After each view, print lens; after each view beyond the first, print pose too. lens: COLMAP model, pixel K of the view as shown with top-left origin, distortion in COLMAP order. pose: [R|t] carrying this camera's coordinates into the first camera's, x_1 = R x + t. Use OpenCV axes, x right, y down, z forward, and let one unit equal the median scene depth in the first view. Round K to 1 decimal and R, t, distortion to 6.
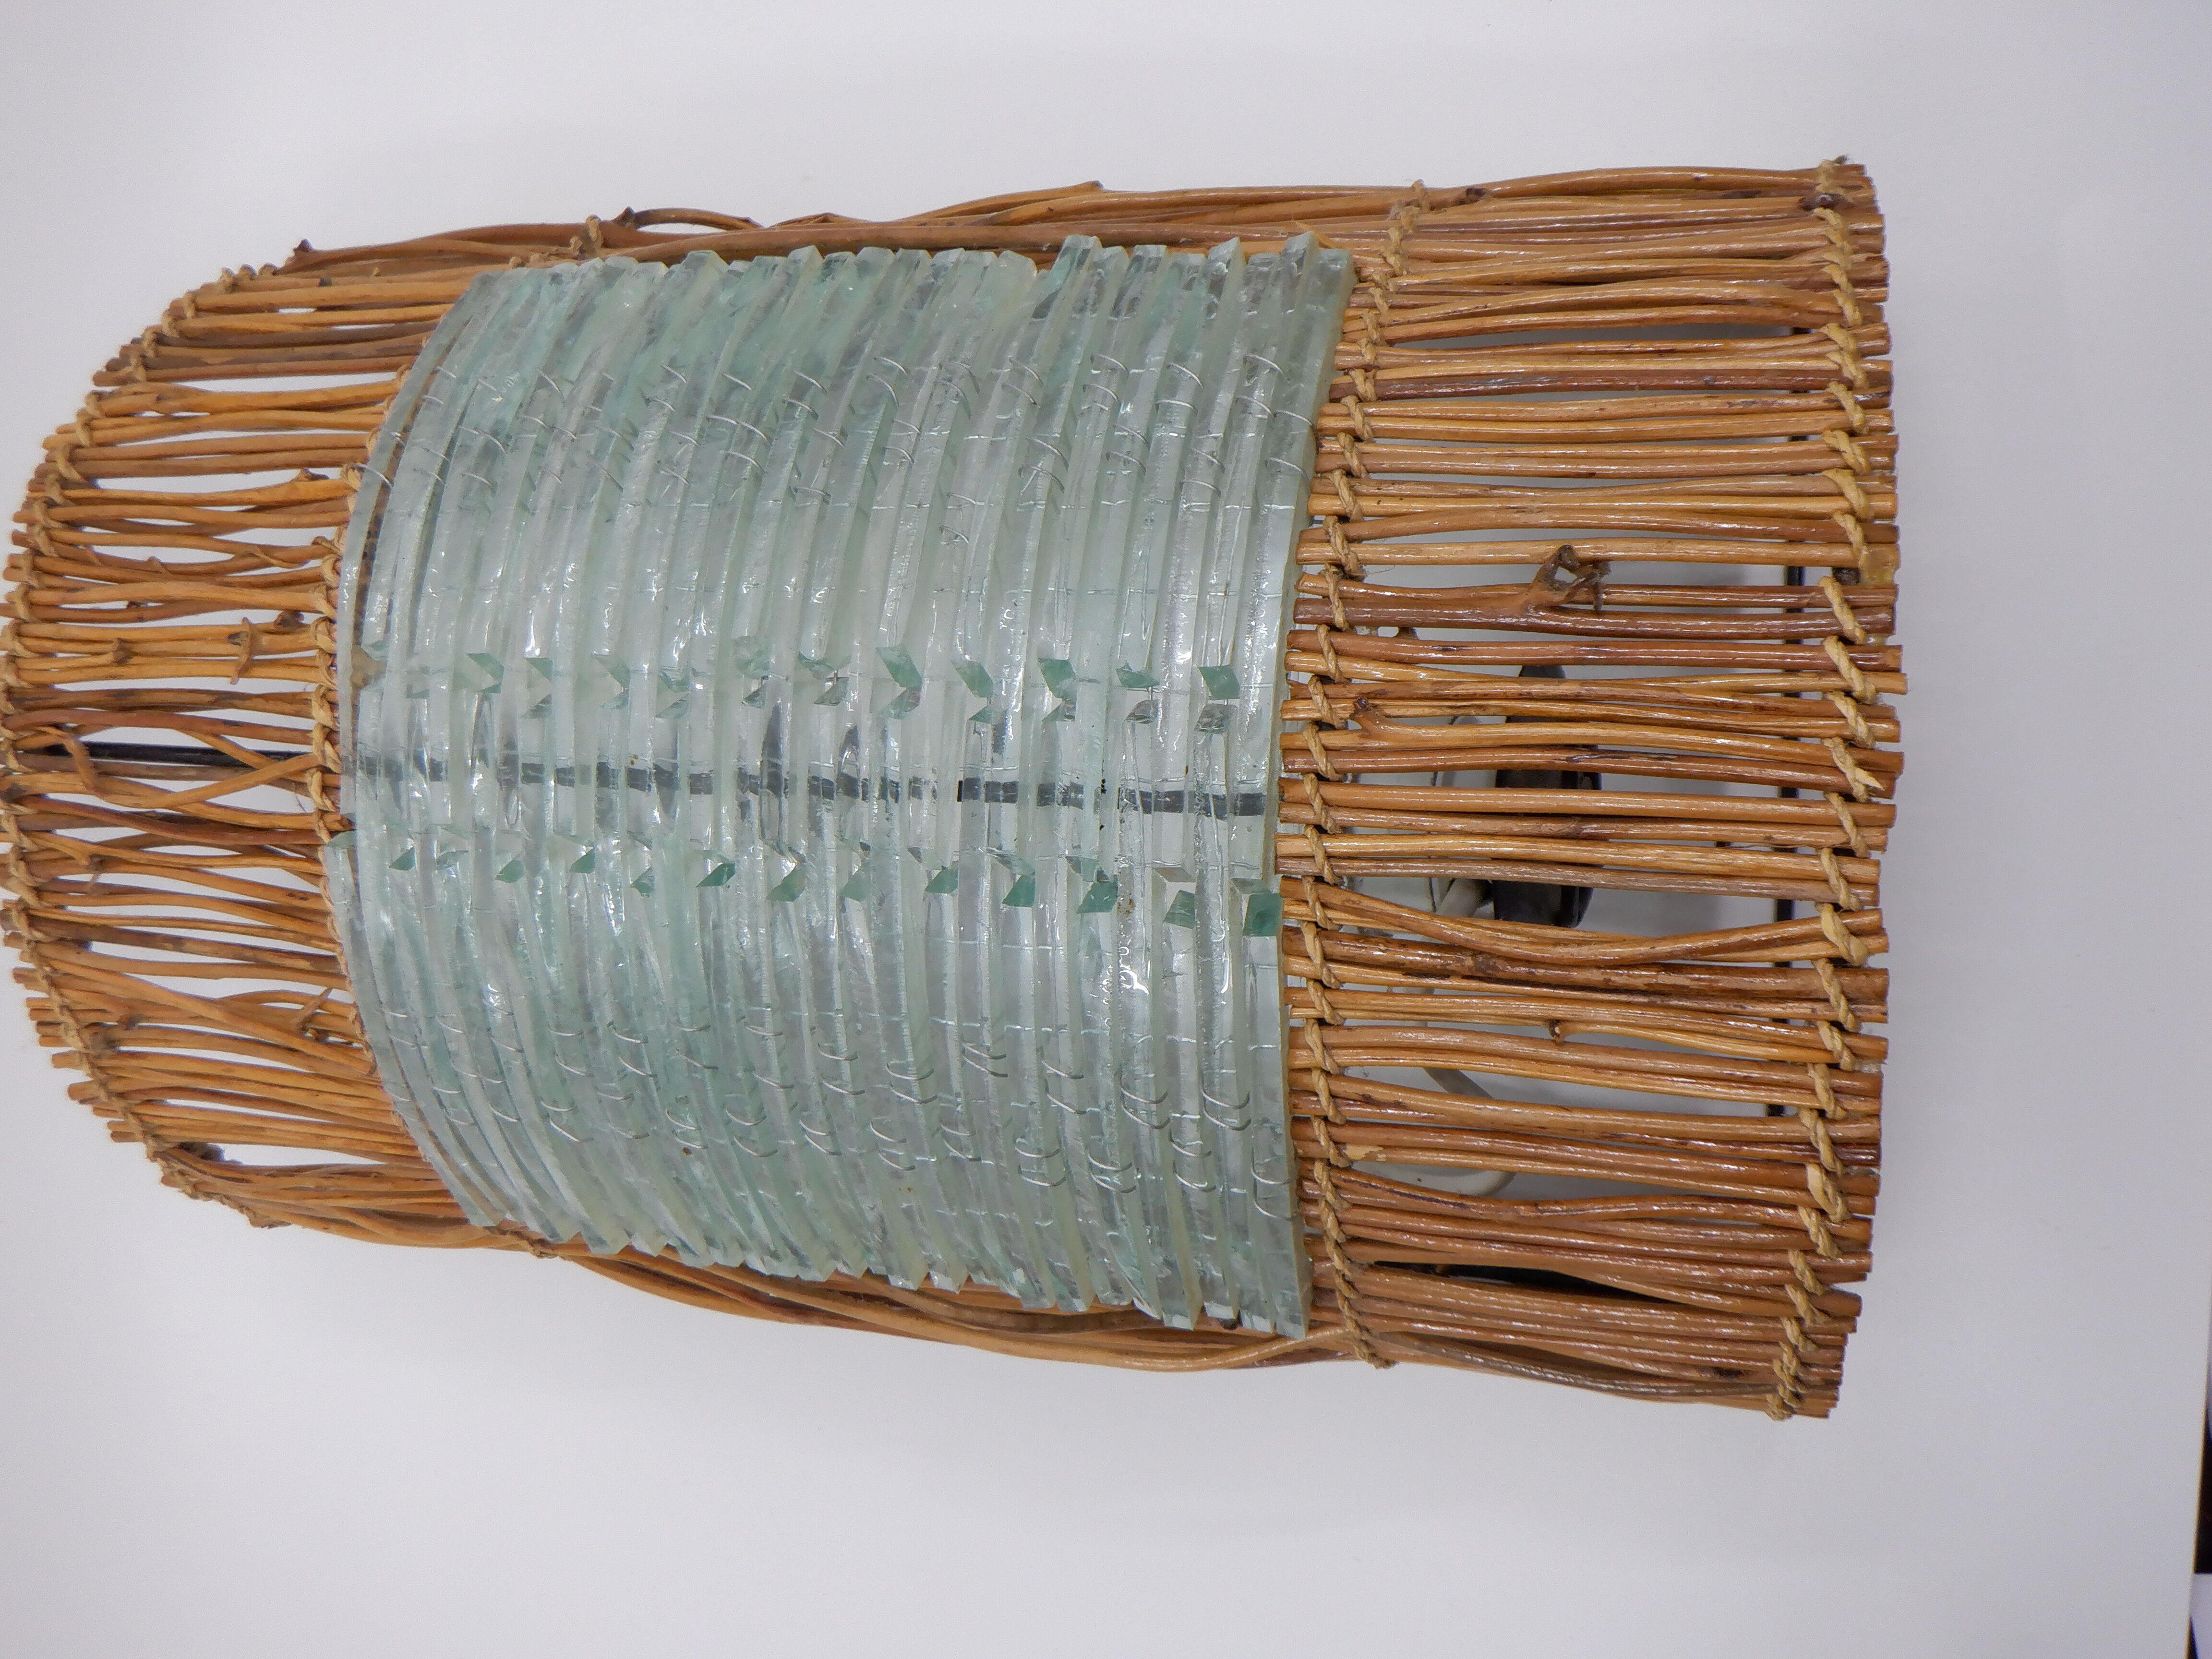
lens RADIAL K [[1763.1, 0, 1106.0], [0, 1763.1, 829.5], [0, 0, 1]] dist [-0.009256, -0.007941]
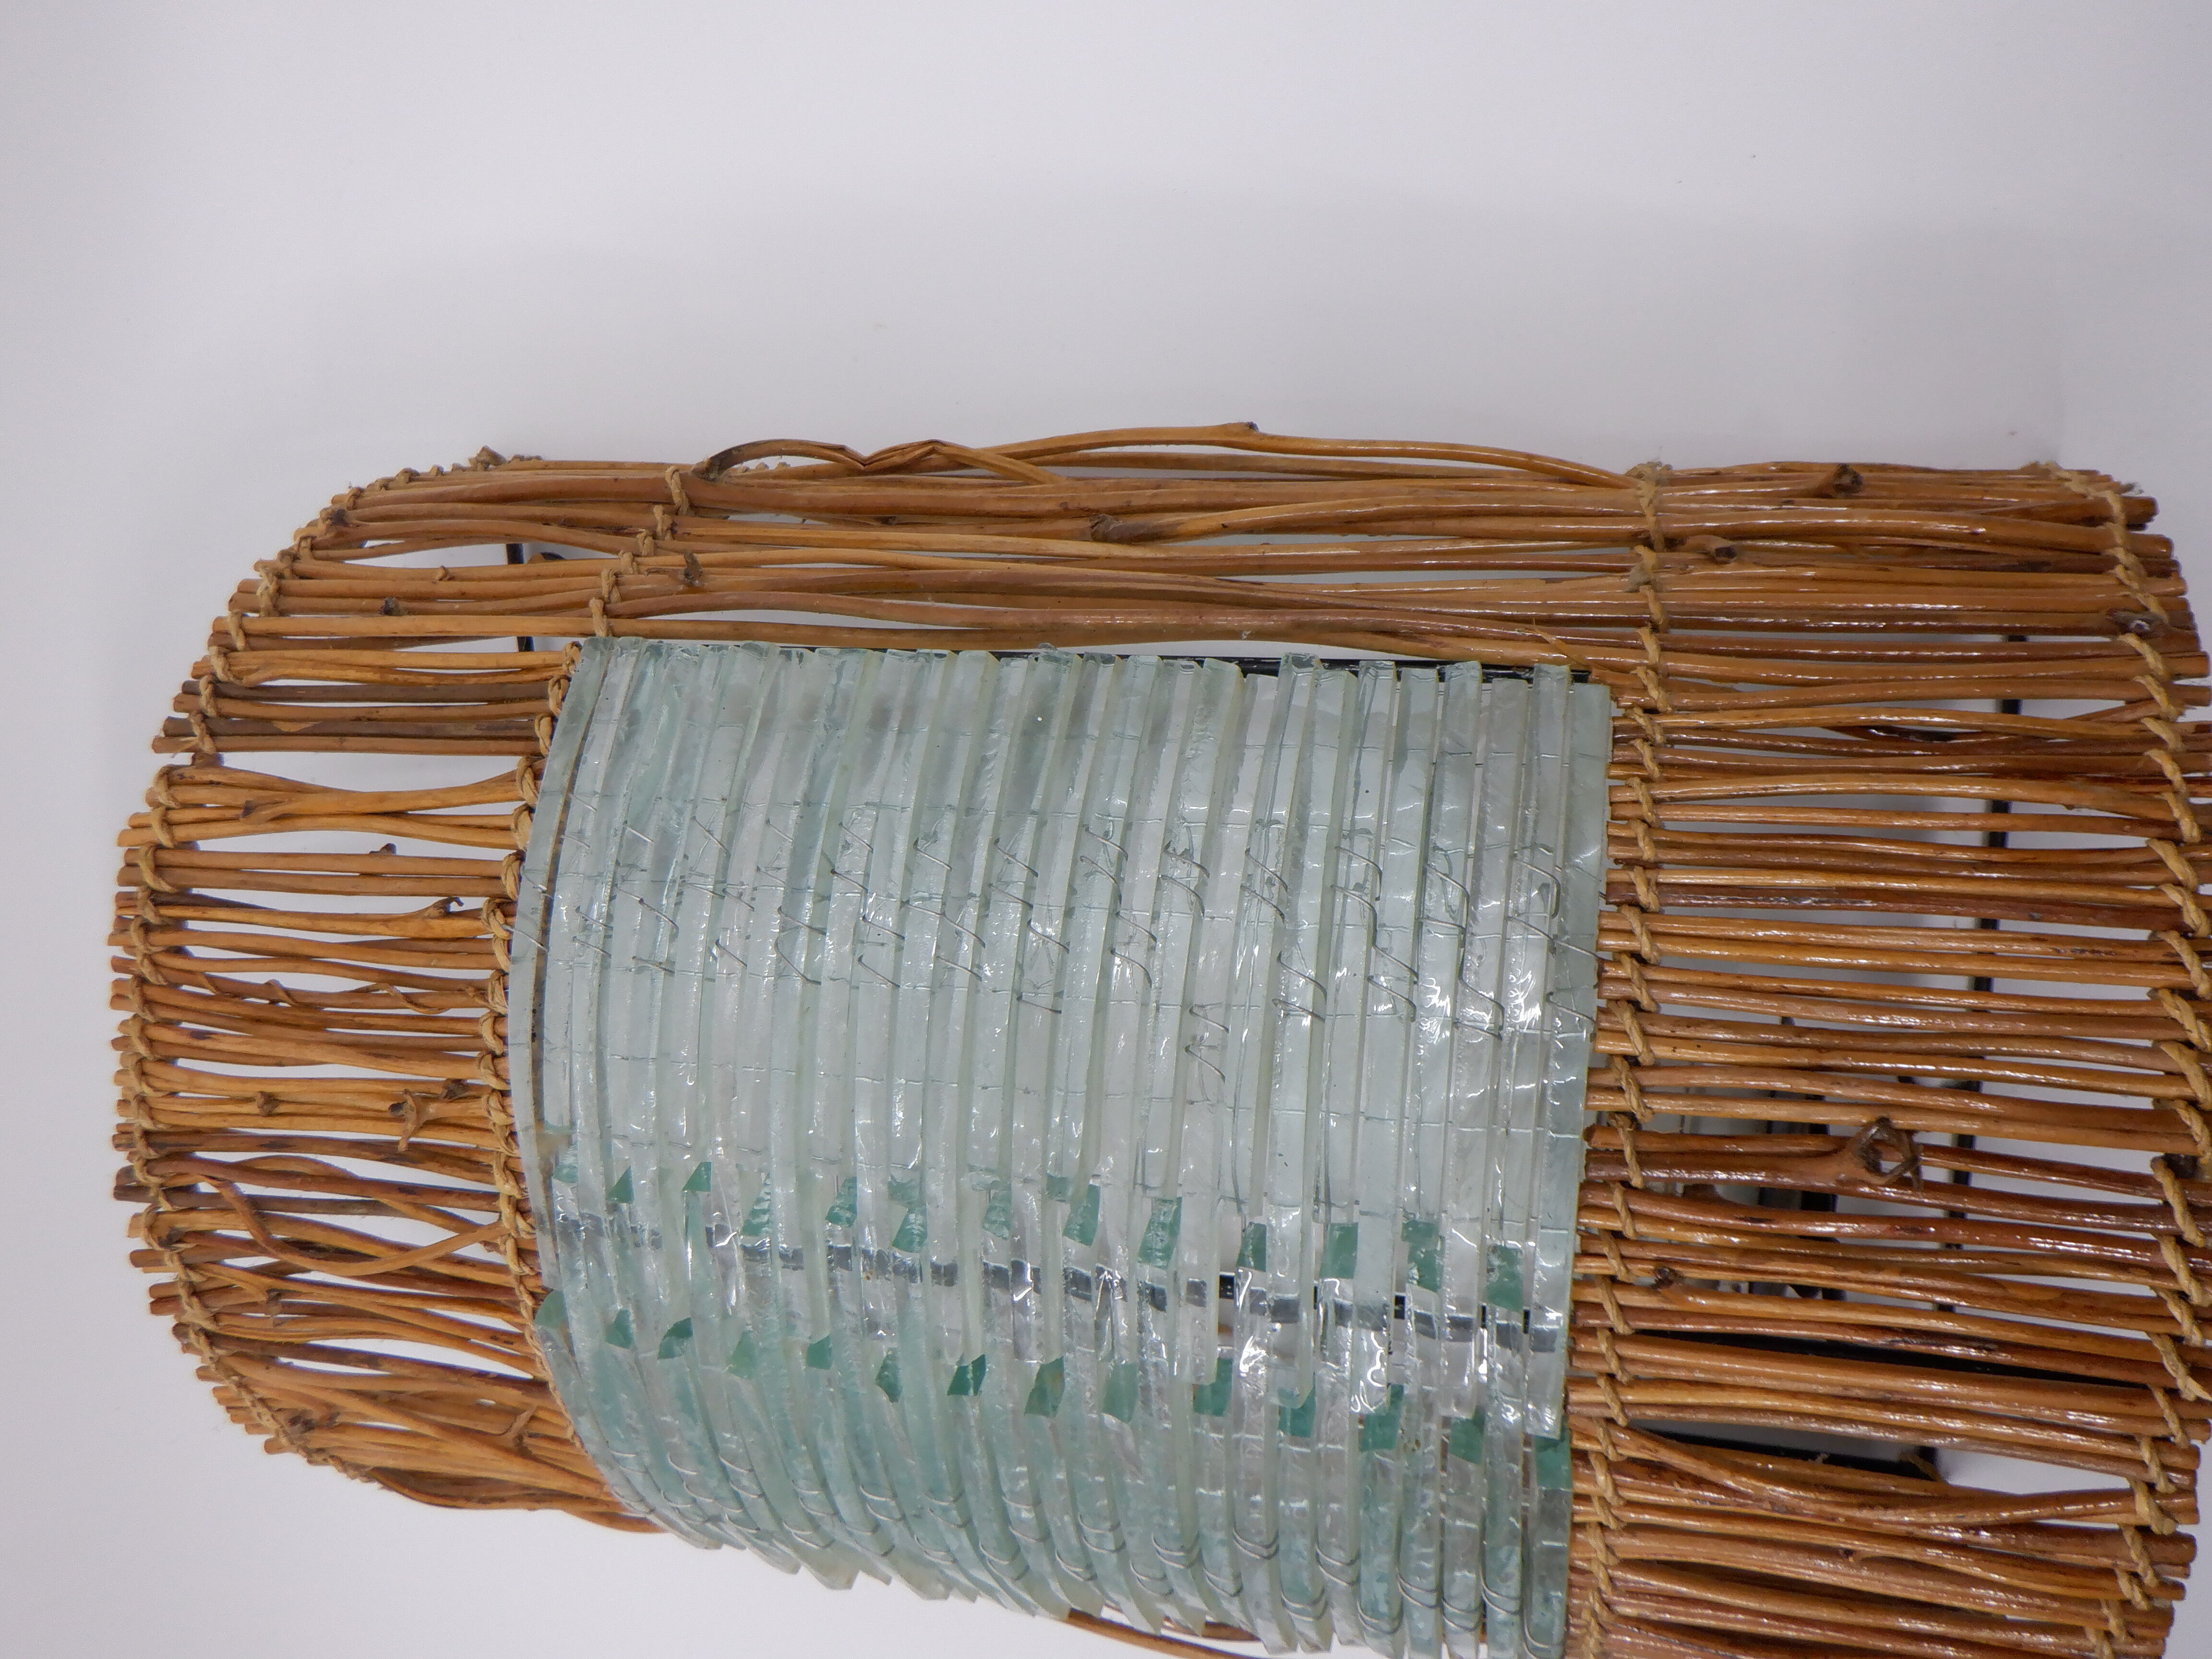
lens RADIAL K [[1763.1, 0, 1106.0], [0, 1763.1, 829.5], [0, 0, 1]] dist [-0.009256, -0.007941]
pose [[0.997105, -0.070481, 0.028541, -0.130225], [0.061632, 0.968924, 0.239559, -0.430521], [-0.044538, -0.237107, 0.970462, 0.106726]]
